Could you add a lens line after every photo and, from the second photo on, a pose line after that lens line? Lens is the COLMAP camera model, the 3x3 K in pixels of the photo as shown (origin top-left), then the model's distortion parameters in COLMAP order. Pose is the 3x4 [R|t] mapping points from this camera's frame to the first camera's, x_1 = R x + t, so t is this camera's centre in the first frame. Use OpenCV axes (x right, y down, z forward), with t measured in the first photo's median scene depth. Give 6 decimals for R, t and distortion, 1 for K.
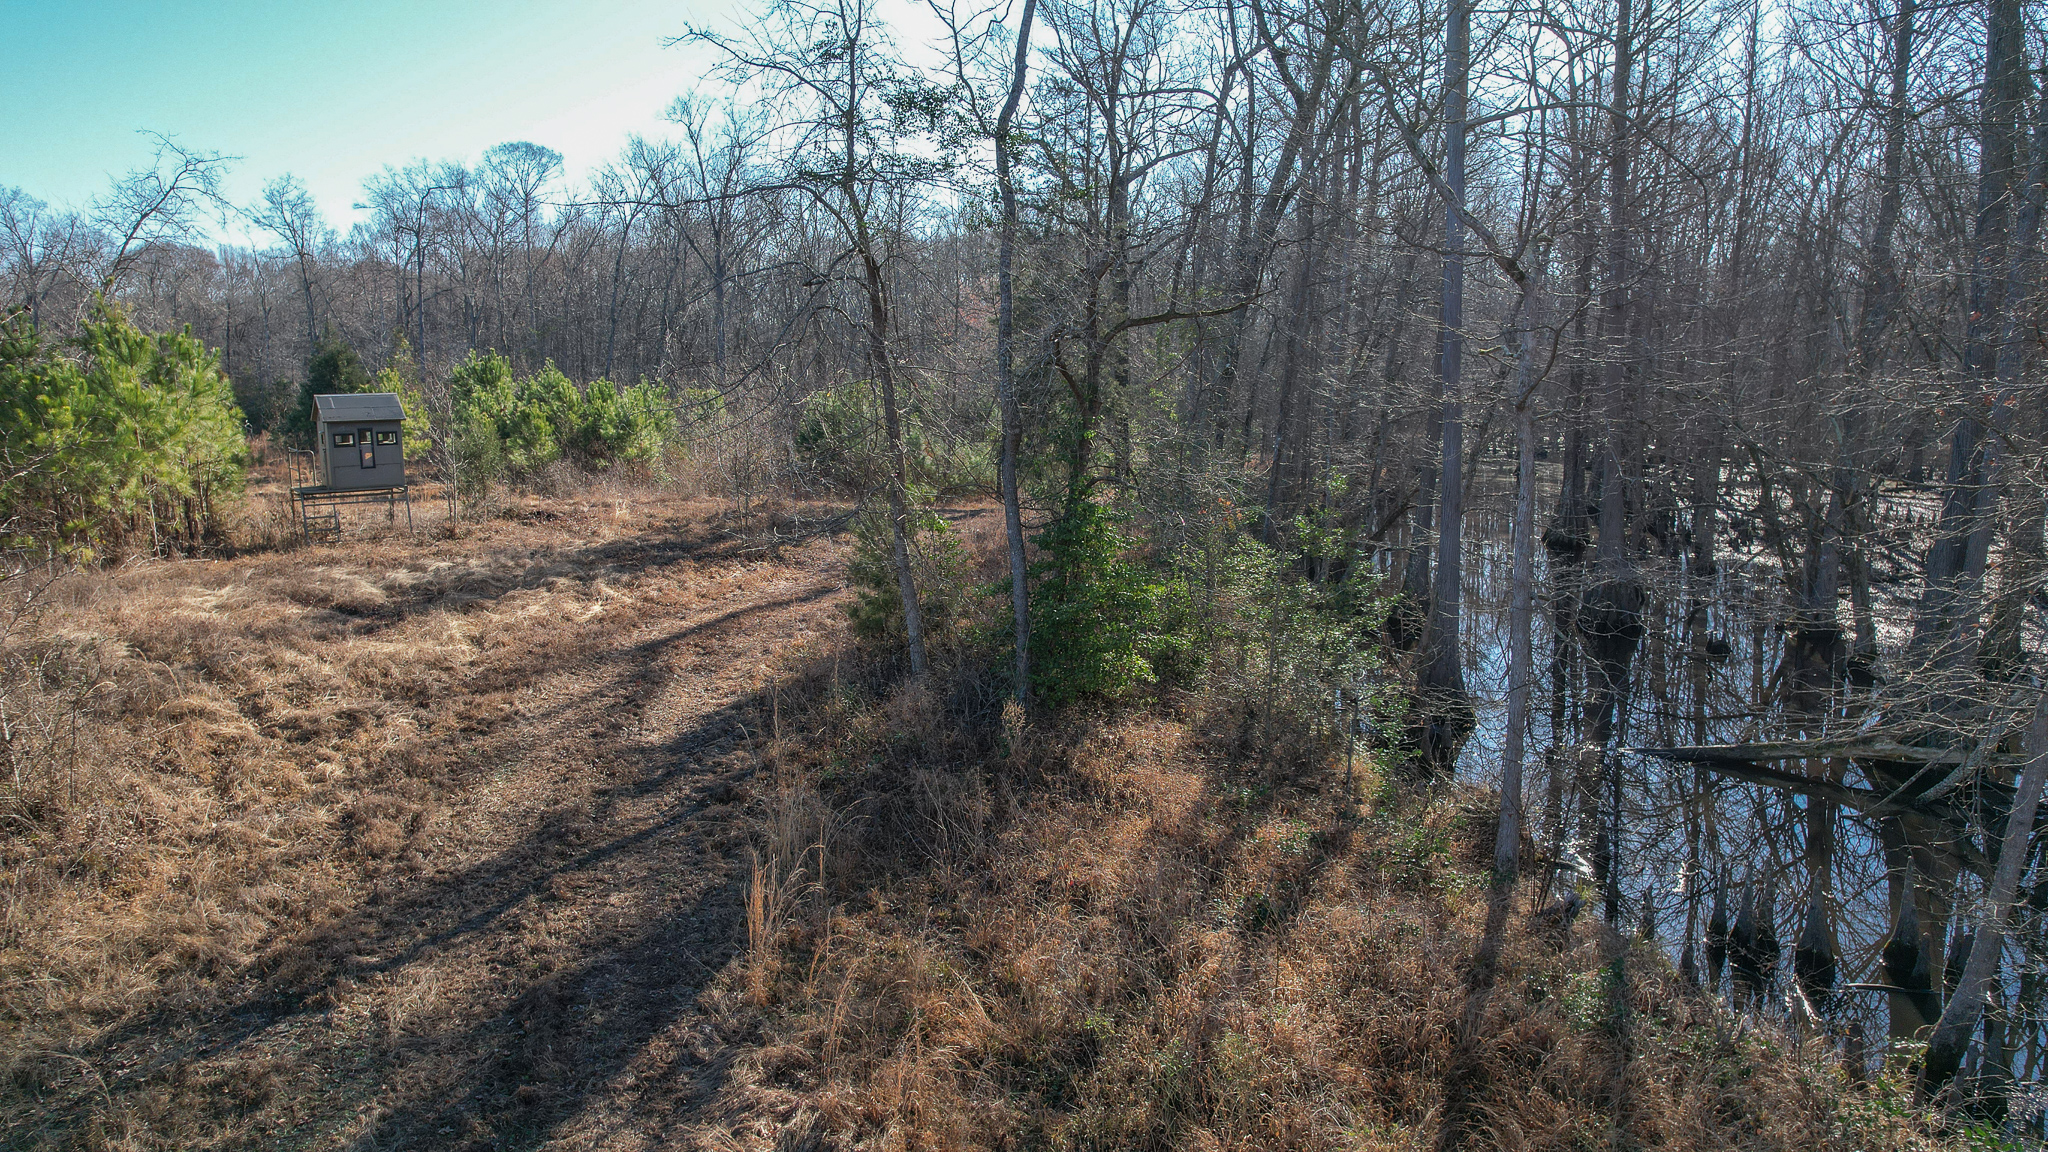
lens RADIAL K [[1330.3, 0, 1028.7], [0, 1330.3, 574.7], [0, 0, 1]] dist [-0.037881, -0.000879]
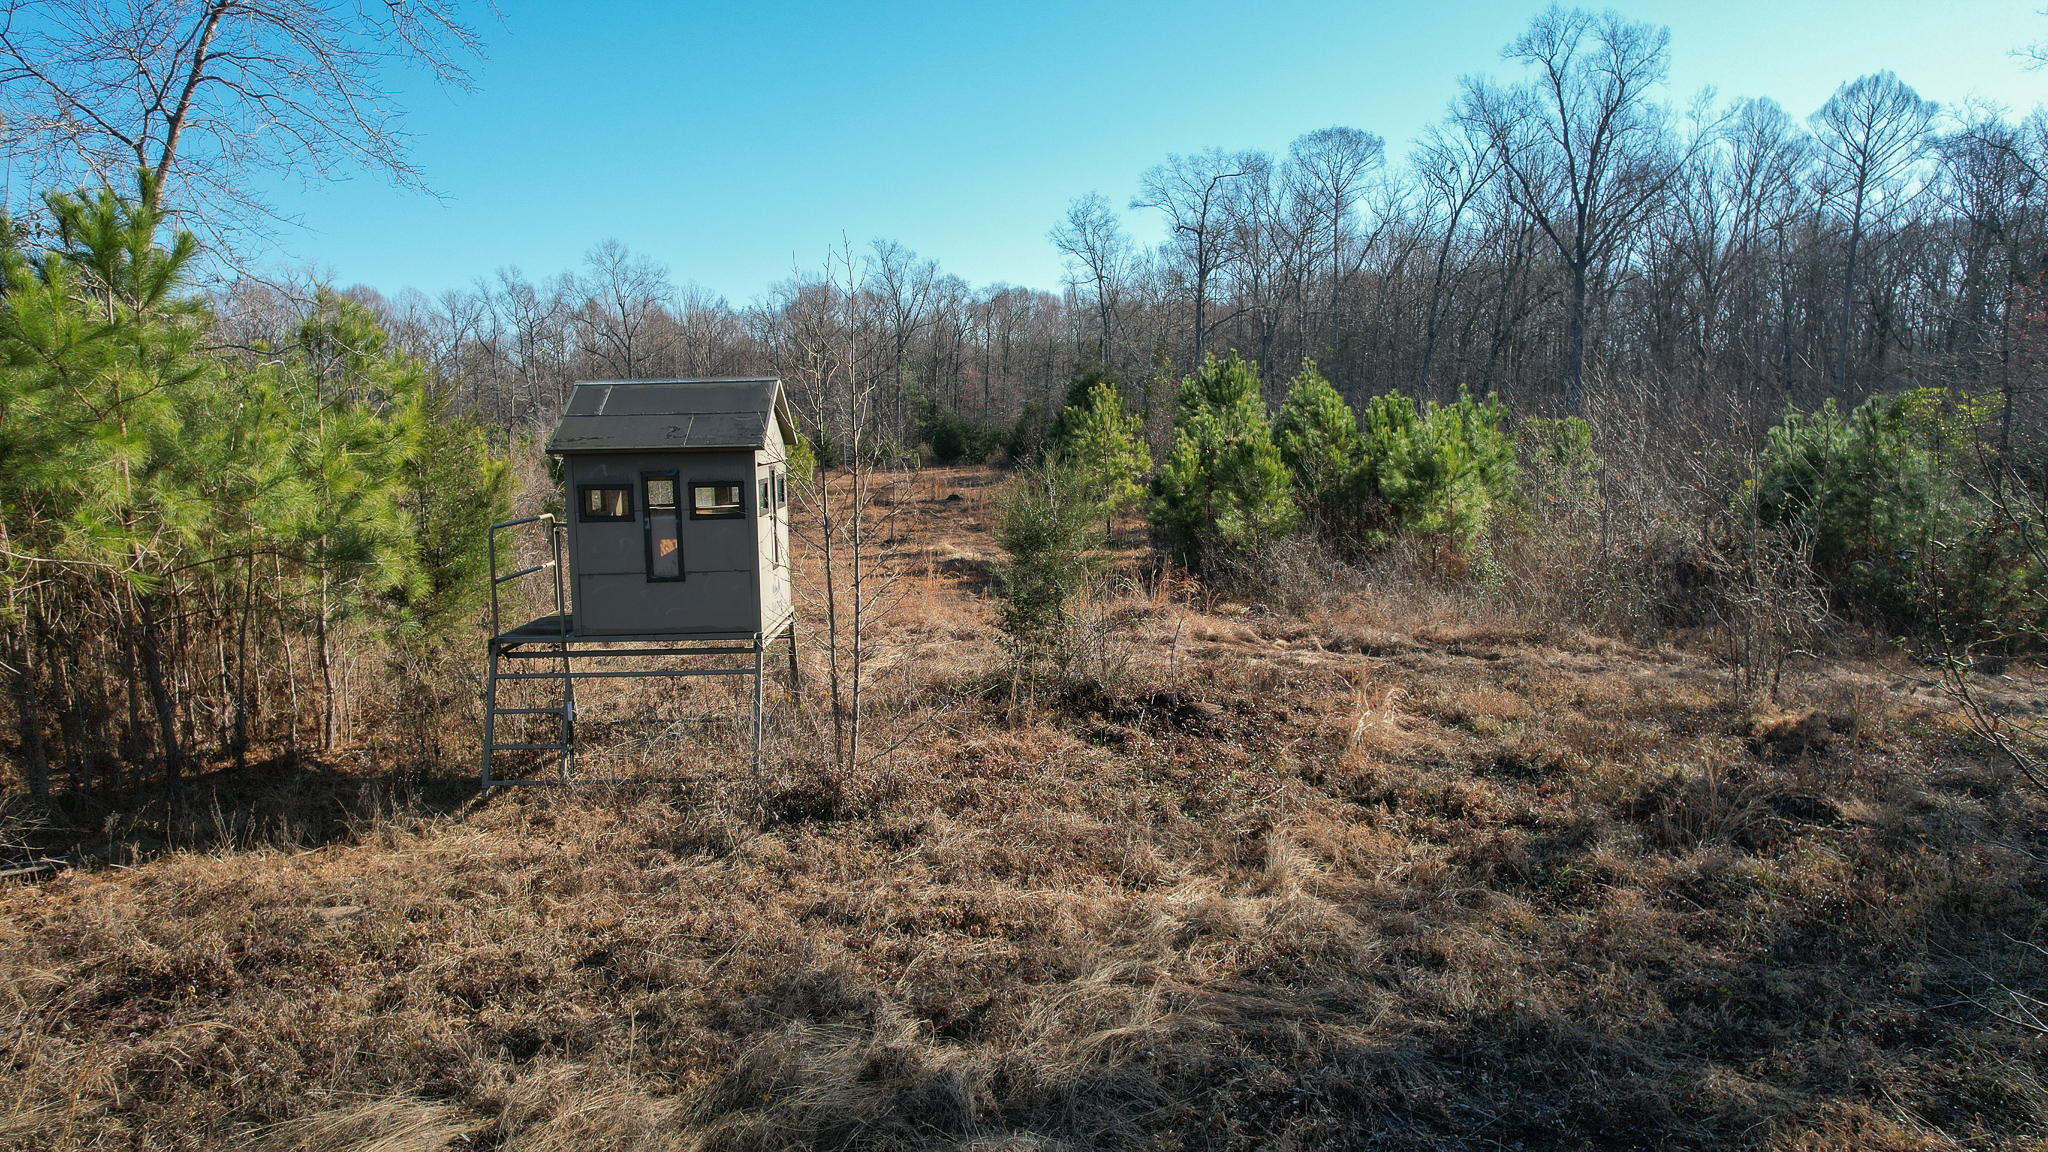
lens RADIAL K [[1330.3, 0, 1027.7], [0, 1330.3, 577.7], [0, 0, 1]] dist [-0.037881, -0.000879]
pose [[0.827292, 0.063602, -0.558160, -0.118325], [-0.080211, 0.996764, -0.005306, -0.047735], [0.556016, 0.049161, 0.829716, 0.410022]]
